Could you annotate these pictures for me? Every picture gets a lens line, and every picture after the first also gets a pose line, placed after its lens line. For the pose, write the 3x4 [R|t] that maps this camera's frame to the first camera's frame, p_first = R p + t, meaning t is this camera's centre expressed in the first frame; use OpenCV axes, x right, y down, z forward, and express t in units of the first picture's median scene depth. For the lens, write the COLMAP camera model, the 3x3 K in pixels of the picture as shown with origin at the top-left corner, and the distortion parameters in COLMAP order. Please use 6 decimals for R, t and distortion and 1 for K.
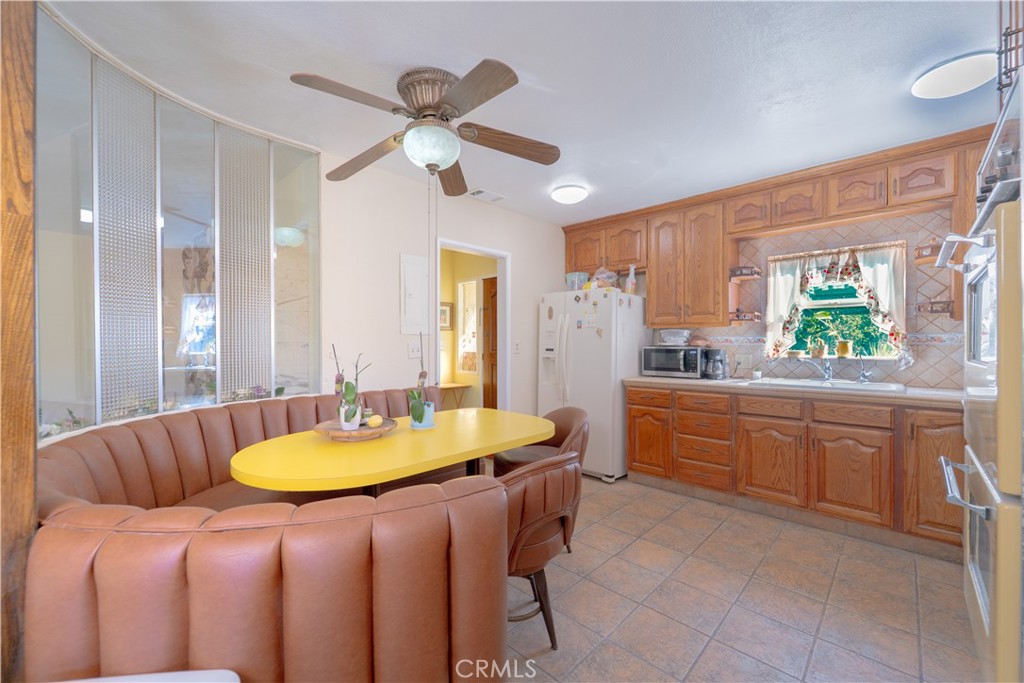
lens RADIAL K [[409.6, 0, 504.6], [0, 409.6, 342.3], [0, 0, 1]] dist [-0.001350, -0.000393]
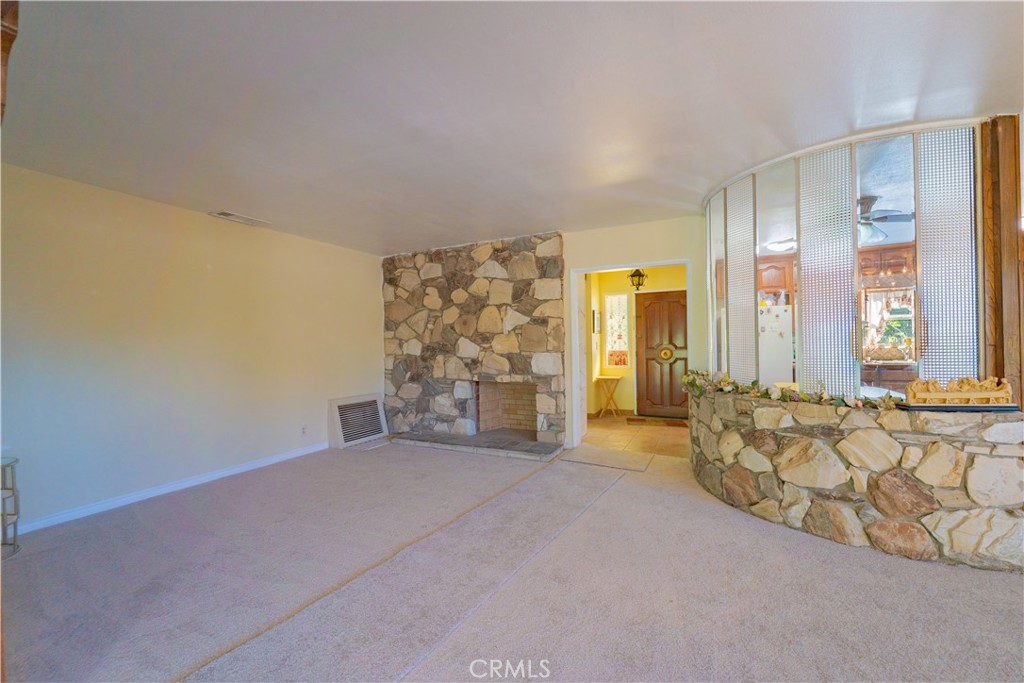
lens RADIAL K [[409.6, 0, 504.6], [0, 409.6, 342.3], [0, 0, 1]] dist [-0.001350, -0.000393]
pose [[0.952730, -0.016247, 0.303384, -1.319030], [0.015380, 0.999868, 0.005247, -0.021245], [-0.303430, -0.000333, 0.952854, -0.152612]]
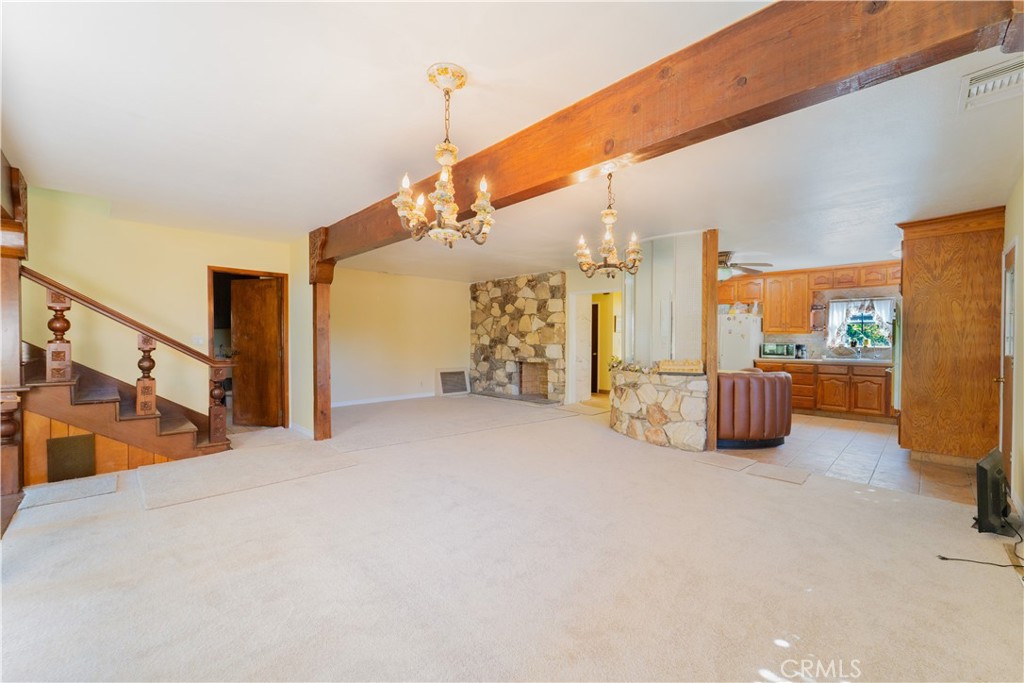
lens RADIAL K [[409.6, 0, 504.6], [0, 409.6, 342.3], [0, 0, 1]] dist [-0.001350, -0.000393]
pose [[0.999627, 0.002297, -0.027213, -0.965930], [-0.001824, 0.999847, 0.017374, -0.028199], [0.027249, -0.017318, 0.999479, -1.144246]]
